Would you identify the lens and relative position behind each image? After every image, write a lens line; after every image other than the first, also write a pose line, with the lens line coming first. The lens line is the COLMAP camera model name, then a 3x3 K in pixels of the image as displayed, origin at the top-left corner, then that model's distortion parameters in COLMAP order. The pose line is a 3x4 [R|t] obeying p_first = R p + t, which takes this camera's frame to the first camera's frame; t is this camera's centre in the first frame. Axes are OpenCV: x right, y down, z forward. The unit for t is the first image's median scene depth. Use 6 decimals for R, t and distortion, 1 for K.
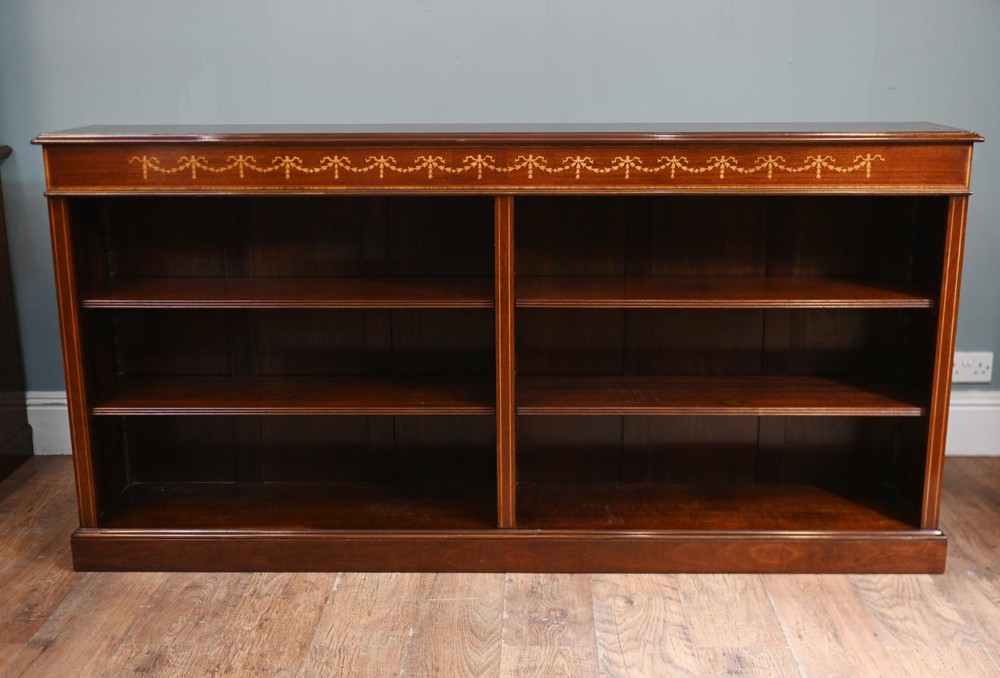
lens RADIAL K [[1149.4, 0, 500.0], [0, 1149.4, 339.0], [0, 0, 1]] dist [-0.003441, -0.019807]
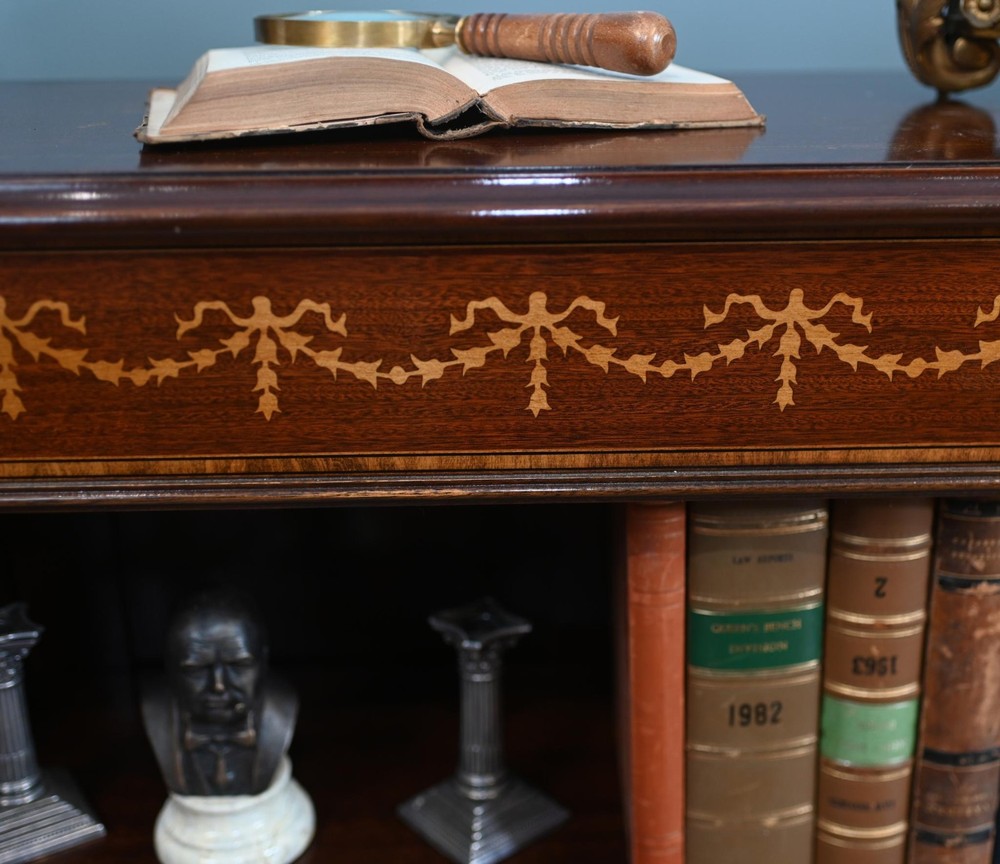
lens RADIAL K [[1394.7, 0, 554.7], [0, 1394.7, 436.2], [0, 0, 1]] dist [0.002586, 0.014459]
pose [[0.999102, -0.018893, 0.037937, -0.148143], [0.014023, 0.992089, 0.124754, -0.163669], [-0.039994, -0.124110, 0.991462, 0.779856]]
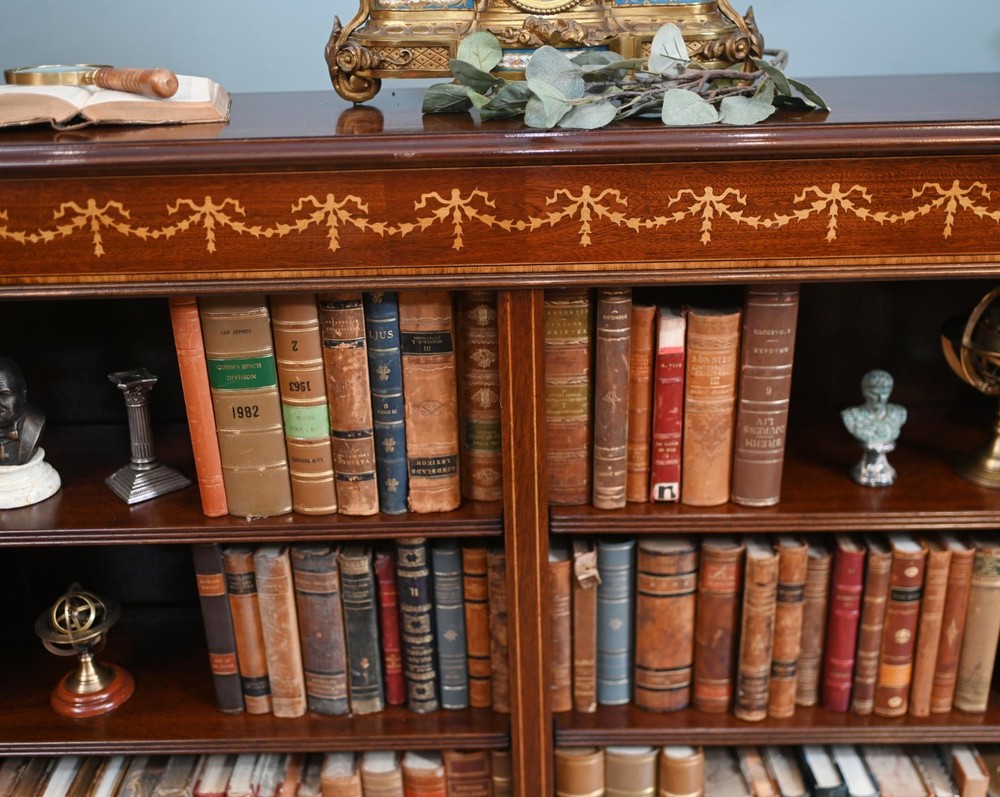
lens RADIAL K [[1164.7, 0, 500.0], [0, 1164.7, 398.5], [0, 0, 1]] dist [0.010761, -0.021622]
pose [[0.999687, -0.024901, -0.002593, -0.003408], [0.025016, 0.989420, 0.142905, -0.144955], [-0.000993, -0.142925, 0.989733, 0.592397]]
